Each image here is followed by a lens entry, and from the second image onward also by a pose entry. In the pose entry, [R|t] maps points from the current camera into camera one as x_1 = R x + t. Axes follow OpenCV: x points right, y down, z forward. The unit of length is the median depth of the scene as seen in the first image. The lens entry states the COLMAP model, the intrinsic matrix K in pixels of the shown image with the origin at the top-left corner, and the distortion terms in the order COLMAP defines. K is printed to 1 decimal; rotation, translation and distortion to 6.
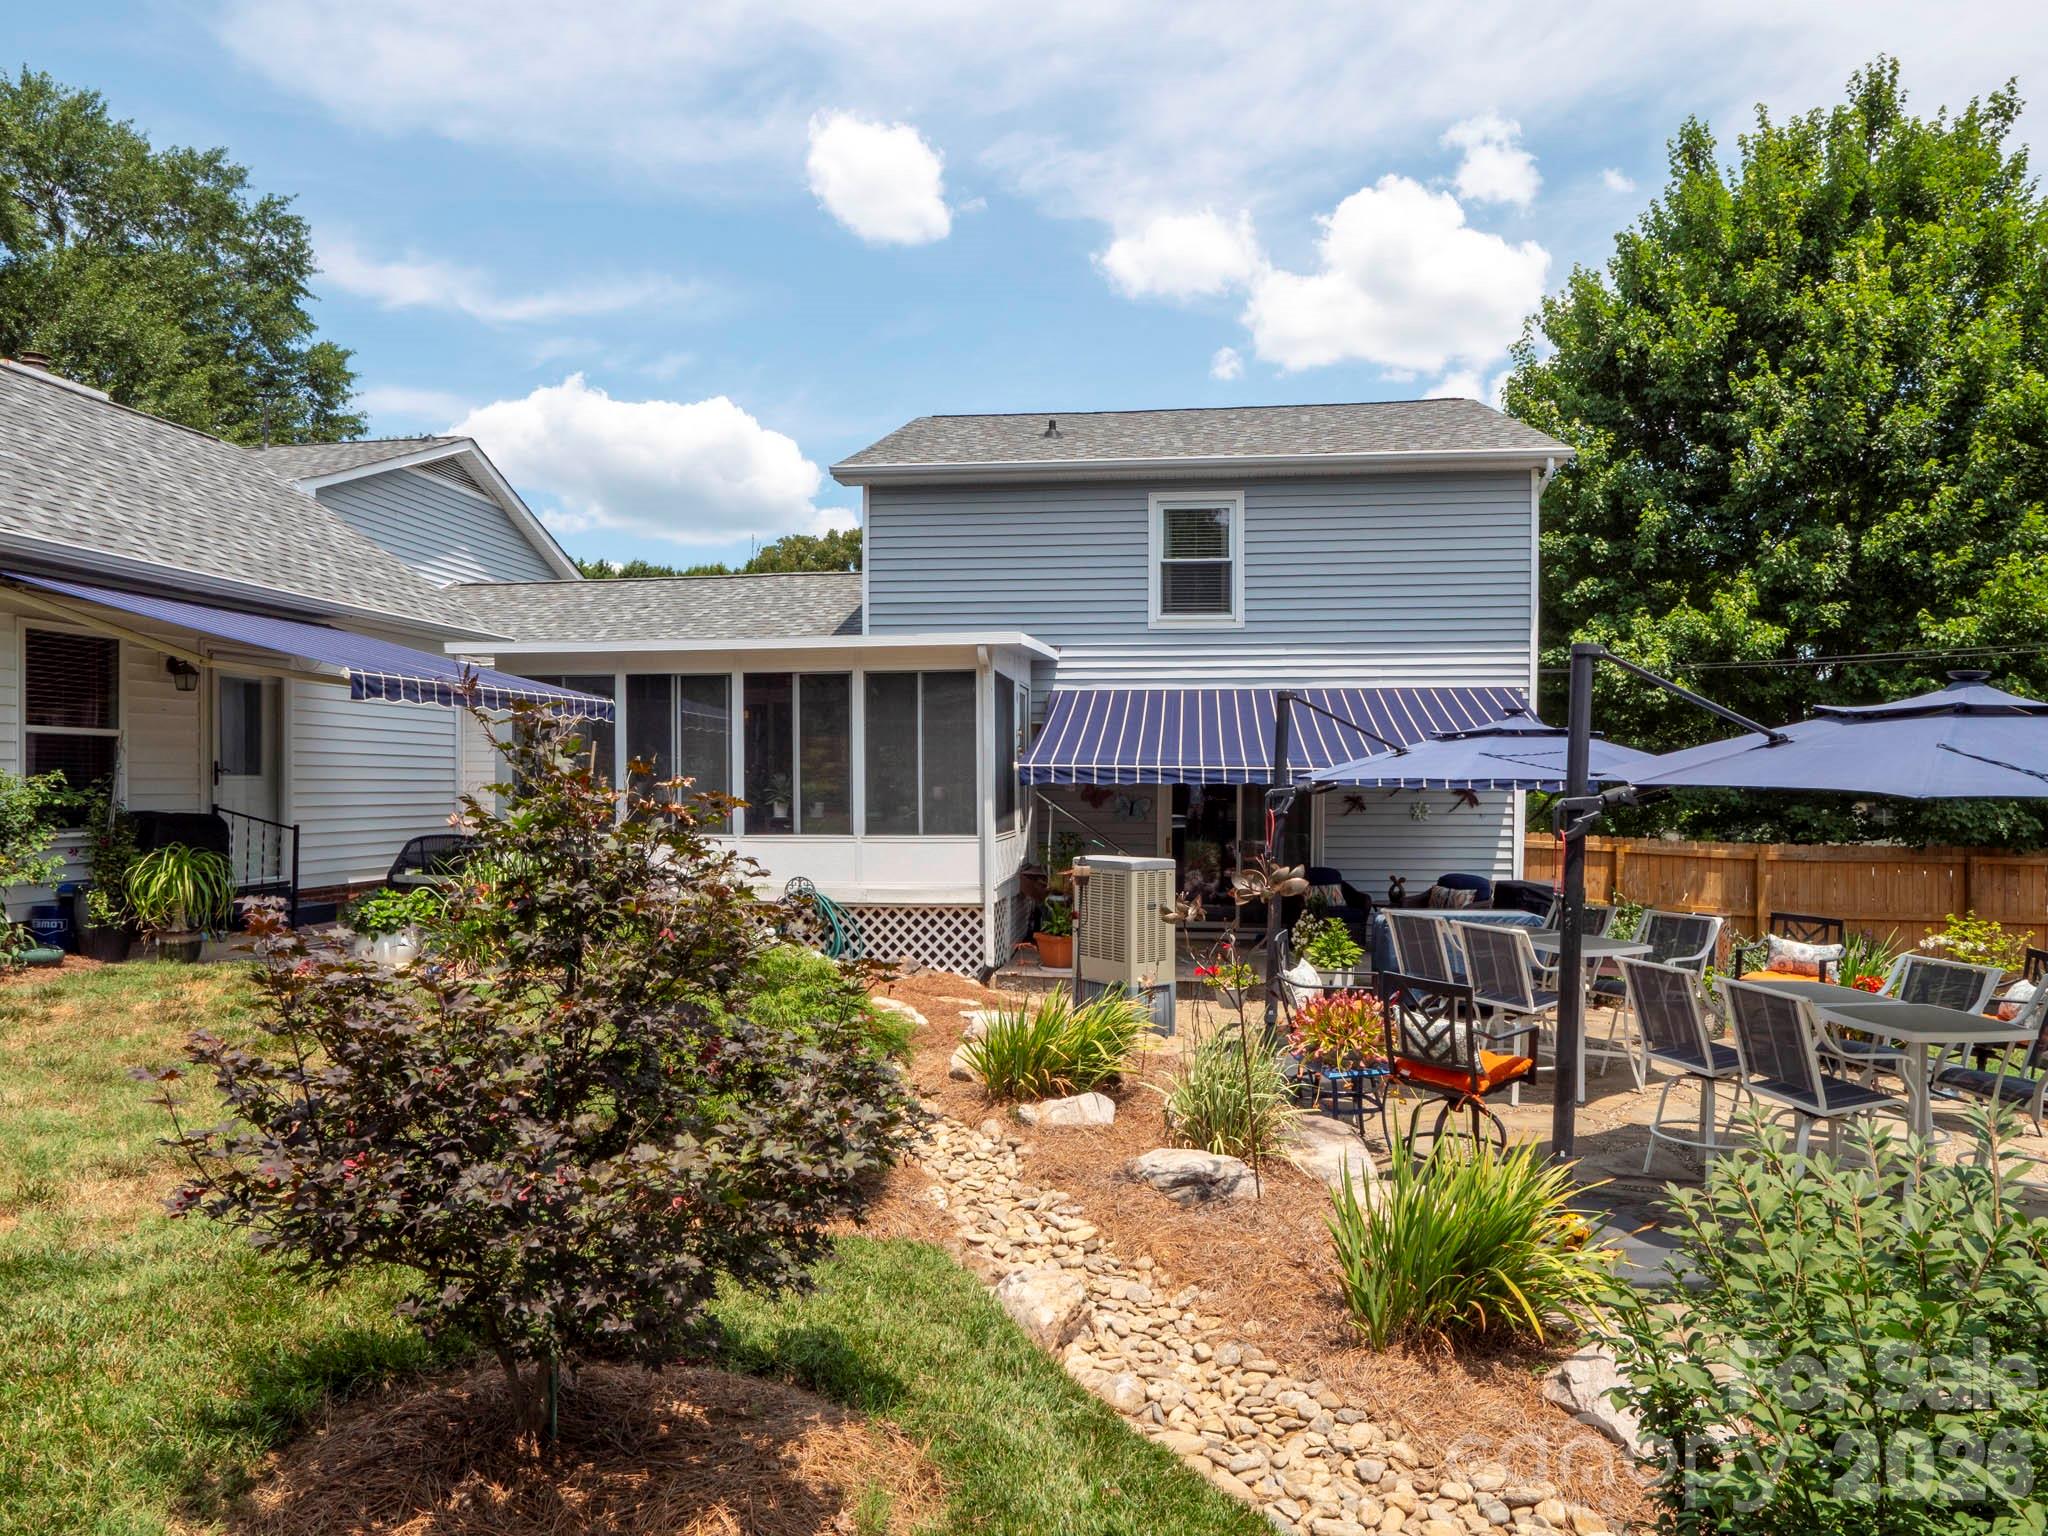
lens RADIAL K [[1280.2, 0, 1026.5], [0, 1280.2, 798.8], [0, 0, 1]] dist [-0.007644, -0.003247]
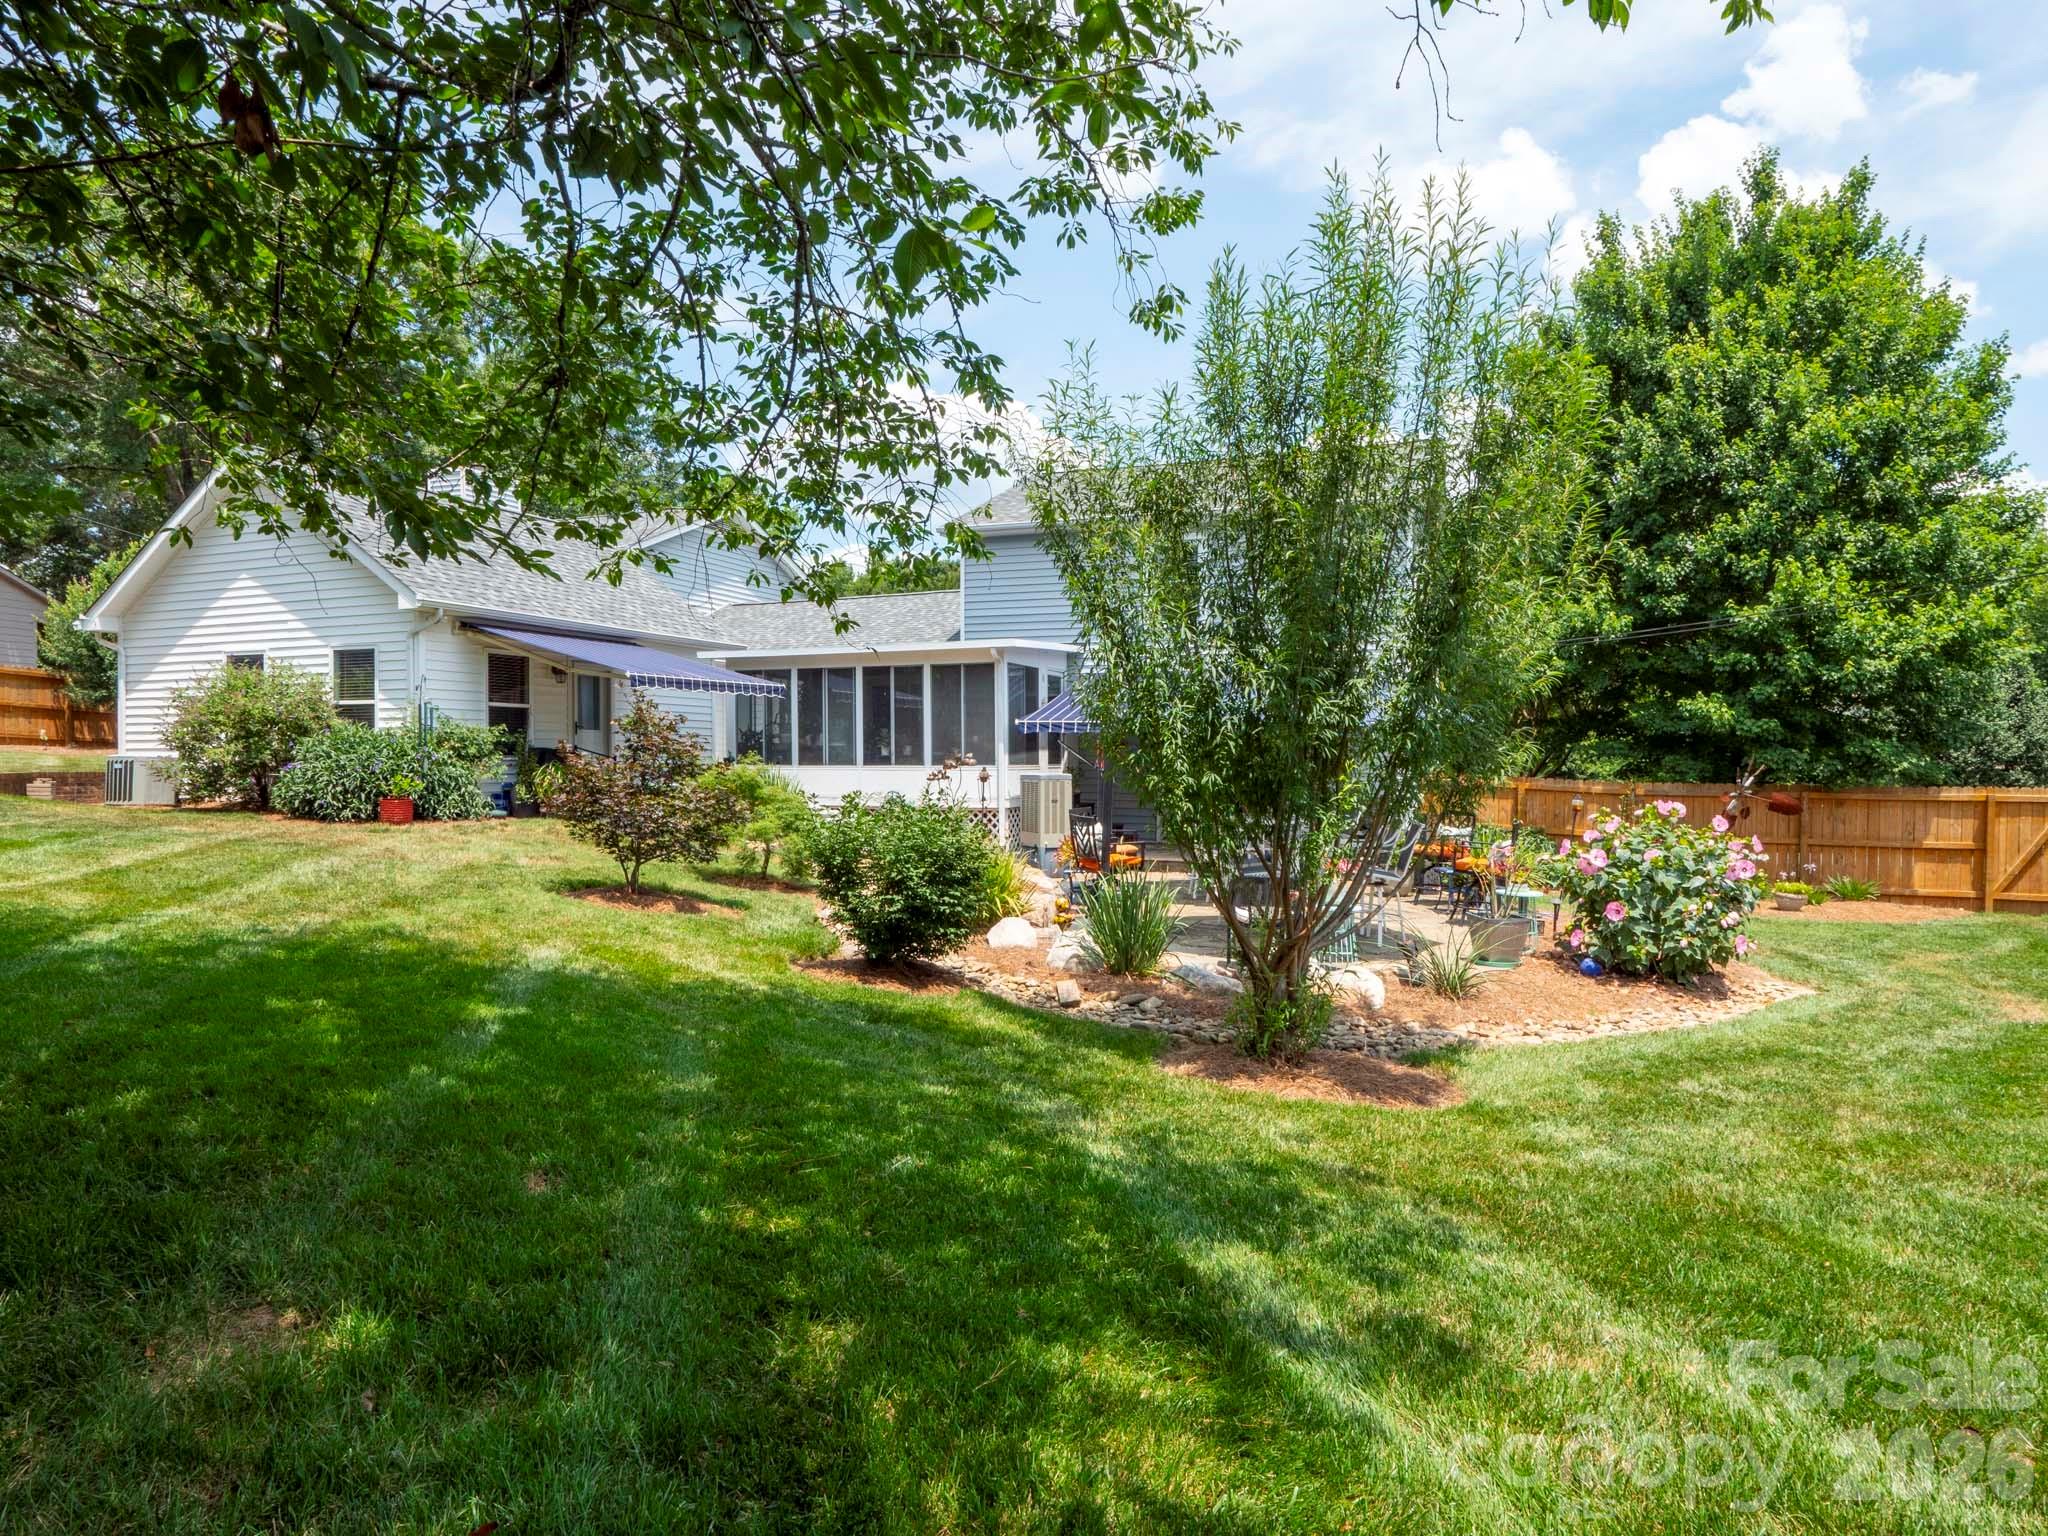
lens RADIAL K [[1260.8, 0, 994.4], [0, 1260.8, 797.9], [0, 0, 1]] dist [-0.019974, 0.001268]
pose [[0.966325, 0.012176, -0.257037, 0.299585], [-0.007045, 0.999757, 0.020871, 0.028841], [0.257229, -0.018358, 0.966176, -0.432645]]
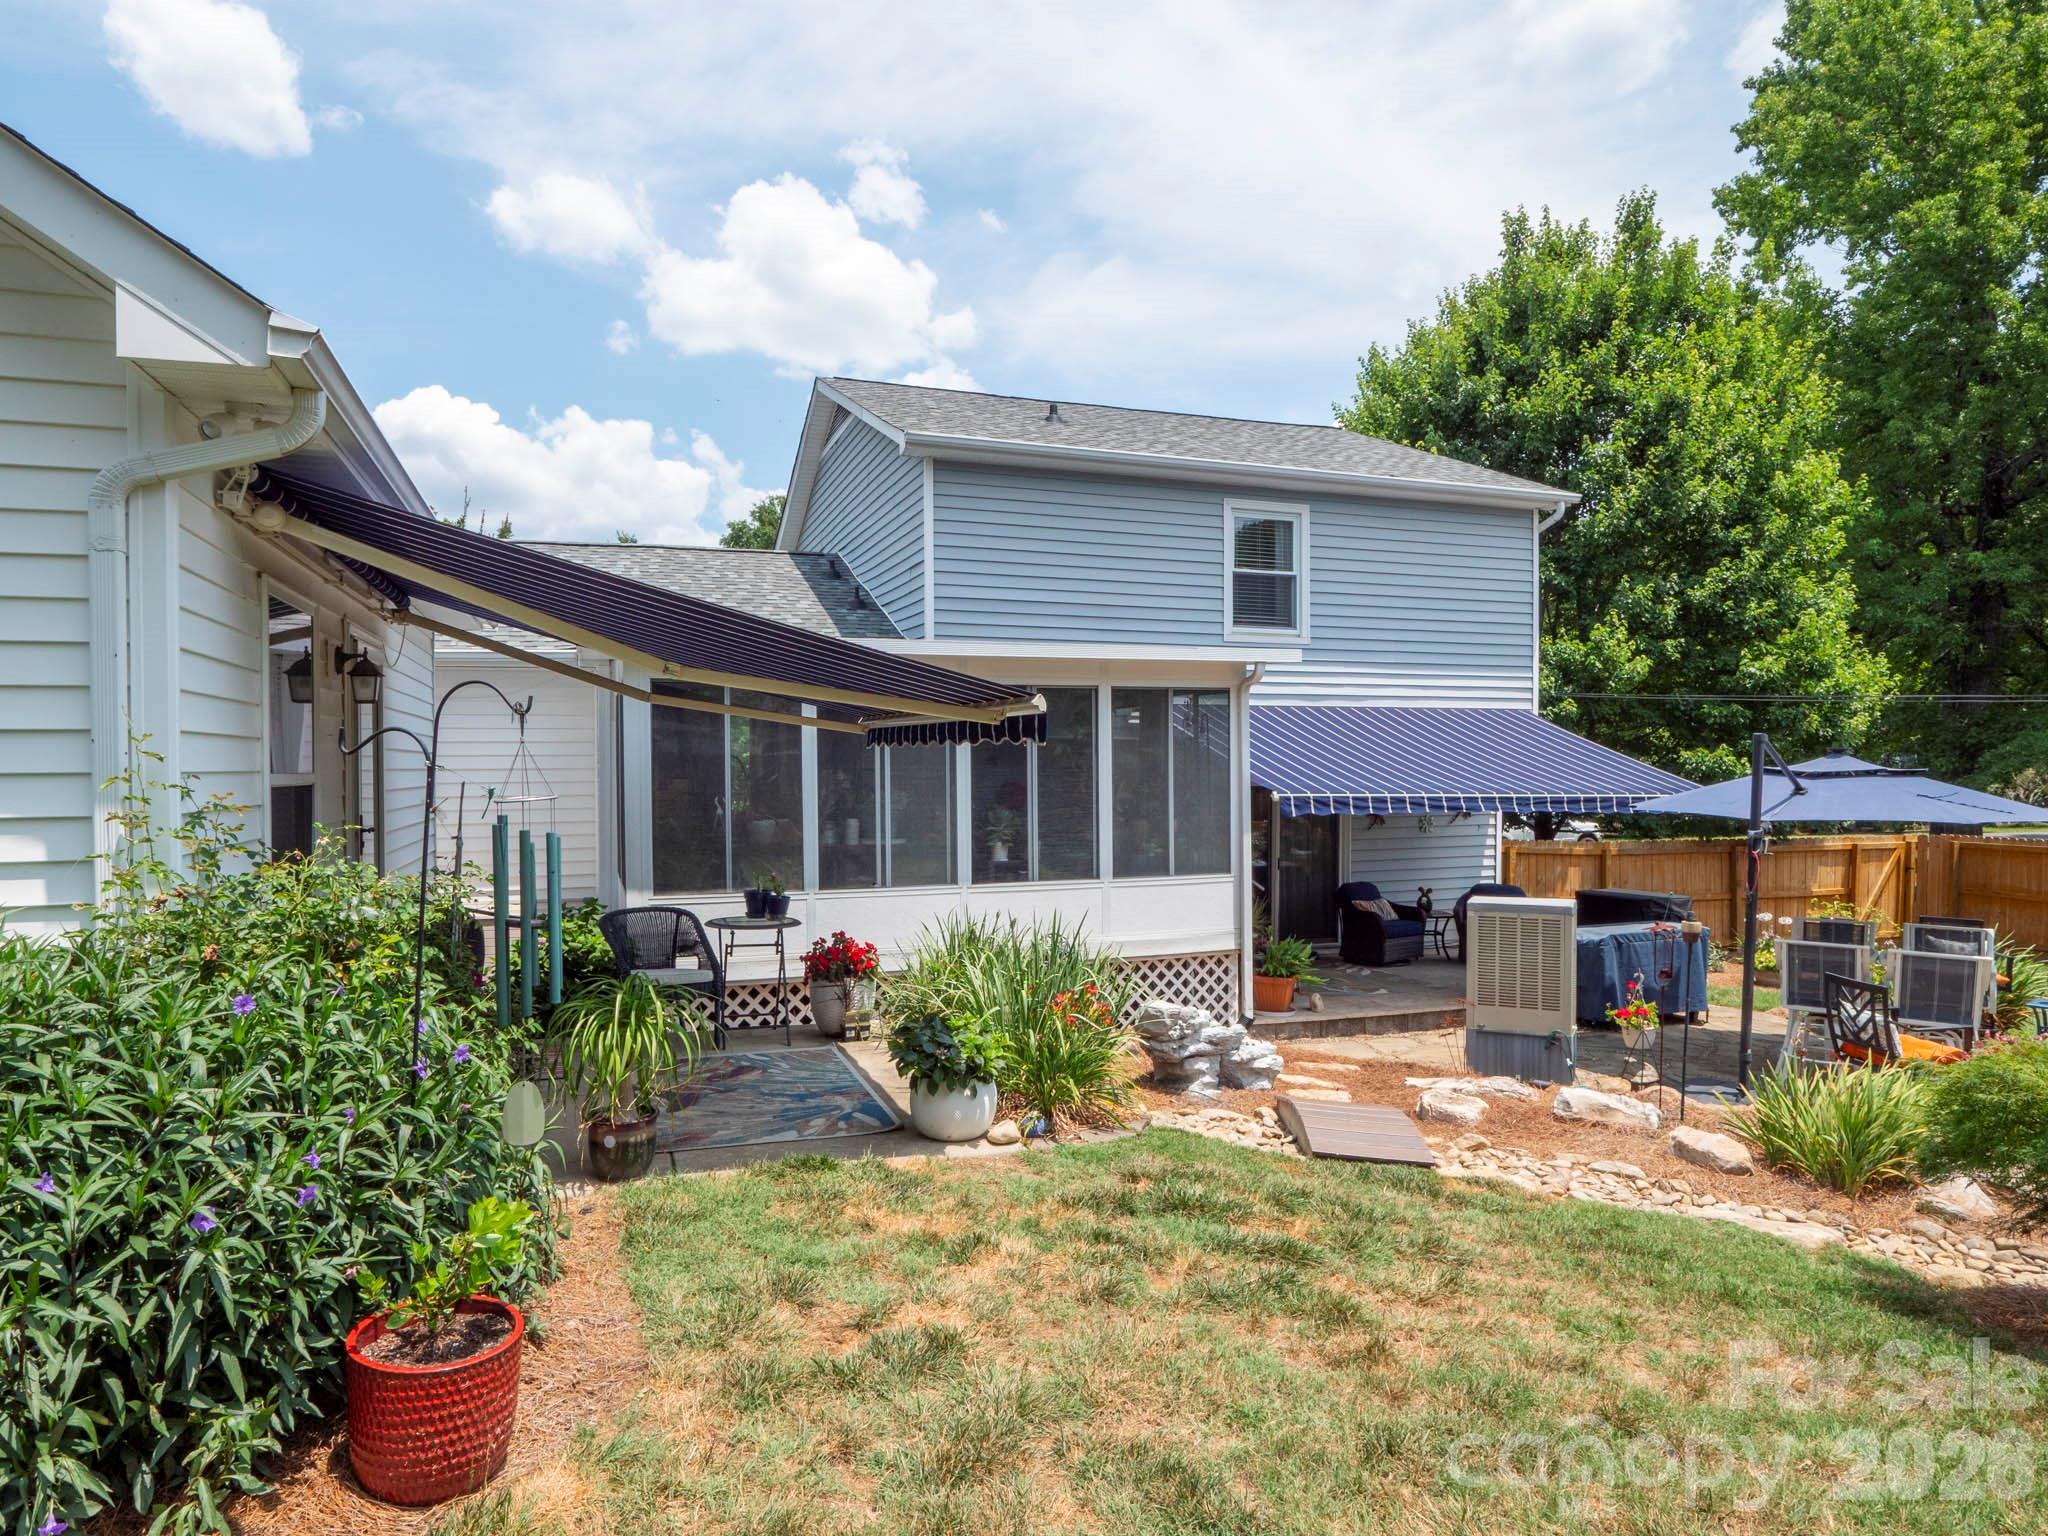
lens RADIAL K [[1260.8, 0, 994.4], [0, 1260.8, 797.9], [0, 0, 1]] dist [-0.019974, 0.001268]
pose [[0.898344, -0.014956, 0.439037, -0.467016], [0.008629, 0.999828, 0.016405, -0.032978], [-0.439207, -0.010949, 0.898319, 0.230260]]
